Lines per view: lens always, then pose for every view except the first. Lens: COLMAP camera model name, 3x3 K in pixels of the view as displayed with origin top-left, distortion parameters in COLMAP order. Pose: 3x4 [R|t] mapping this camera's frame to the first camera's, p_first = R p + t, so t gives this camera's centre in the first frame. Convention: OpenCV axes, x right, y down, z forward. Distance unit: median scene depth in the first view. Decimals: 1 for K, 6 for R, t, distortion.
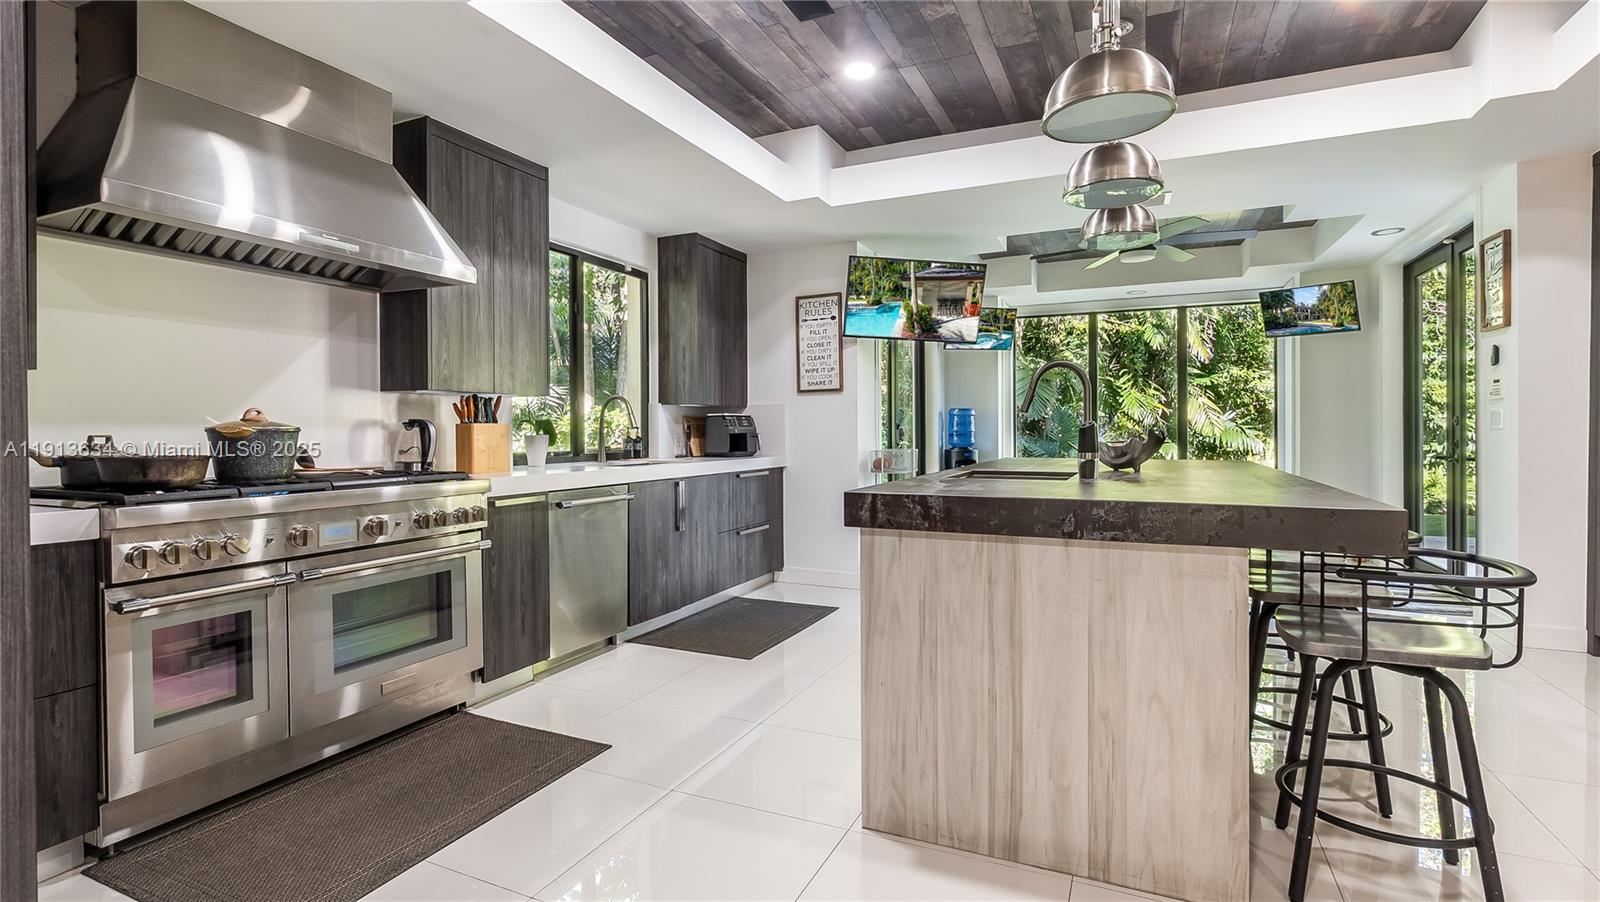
lens RADIAL K [[743.7, 0, 799.1], [0, 743.7, 463.9], [0, 0, 1]] dist [-0.005941, 0.000617]
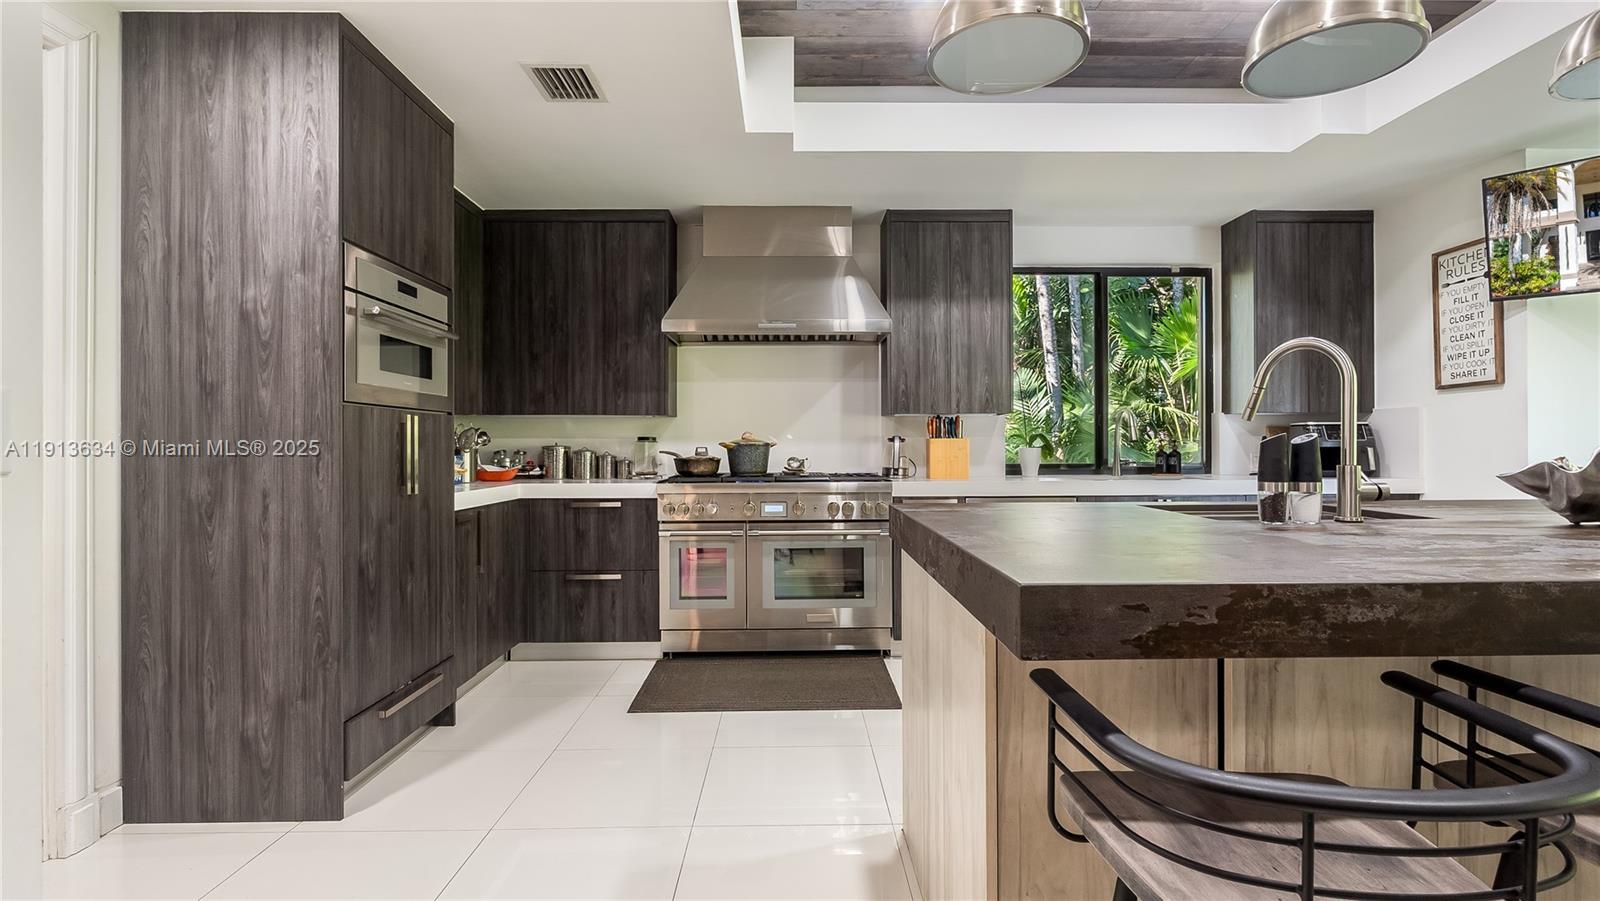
lens RADIAL K [[747.2, 0, 800.0], [0, 747.2, 450.5], [0, 0, 1]] dist [-0.002398, 0.000328]
pose [[0.436457, 0.010266, -0.899666, 0.537870], [-0.039069, 0.999208, -0.007552, -0.014264], [0.898876, 0.038445, 0.436513, 0.230373]]
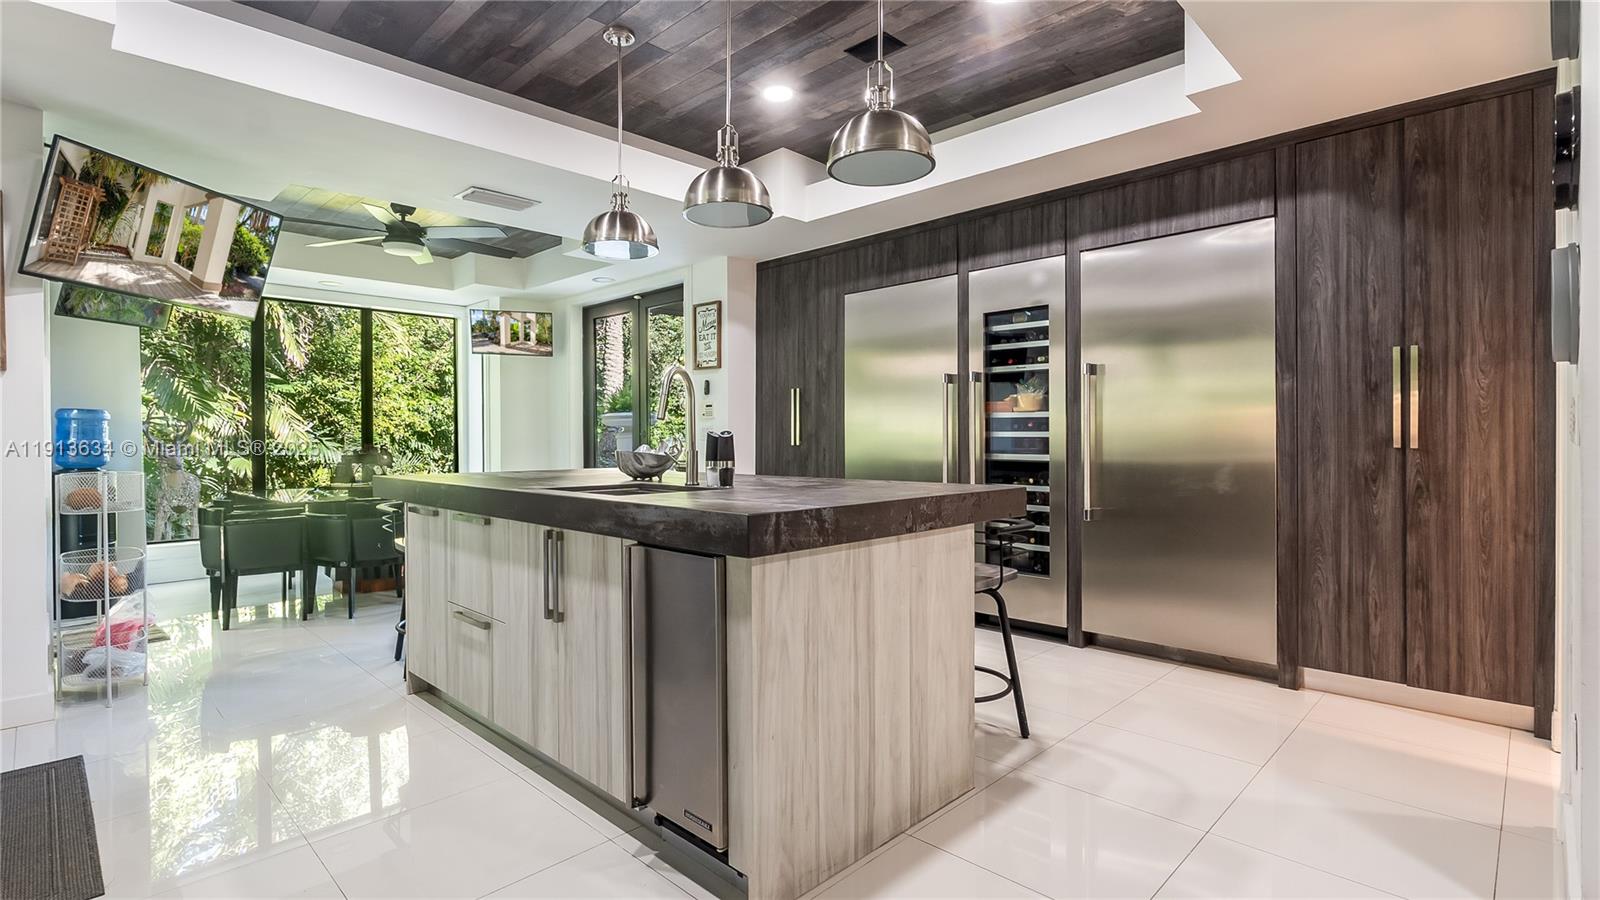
lens RADIAL K [[754.0, 0, 800.0], [0, 754.0, 450.0], [0, 0, 1]] dist [-0.002735, -0.000005]
pose [[0.336538, -0.011797, 0.941596, -0.379468], [0.044984, 0.998981, -0.003561, -0.014972], [-0.940595, 0.043555, 0.336726, 0.370935]]
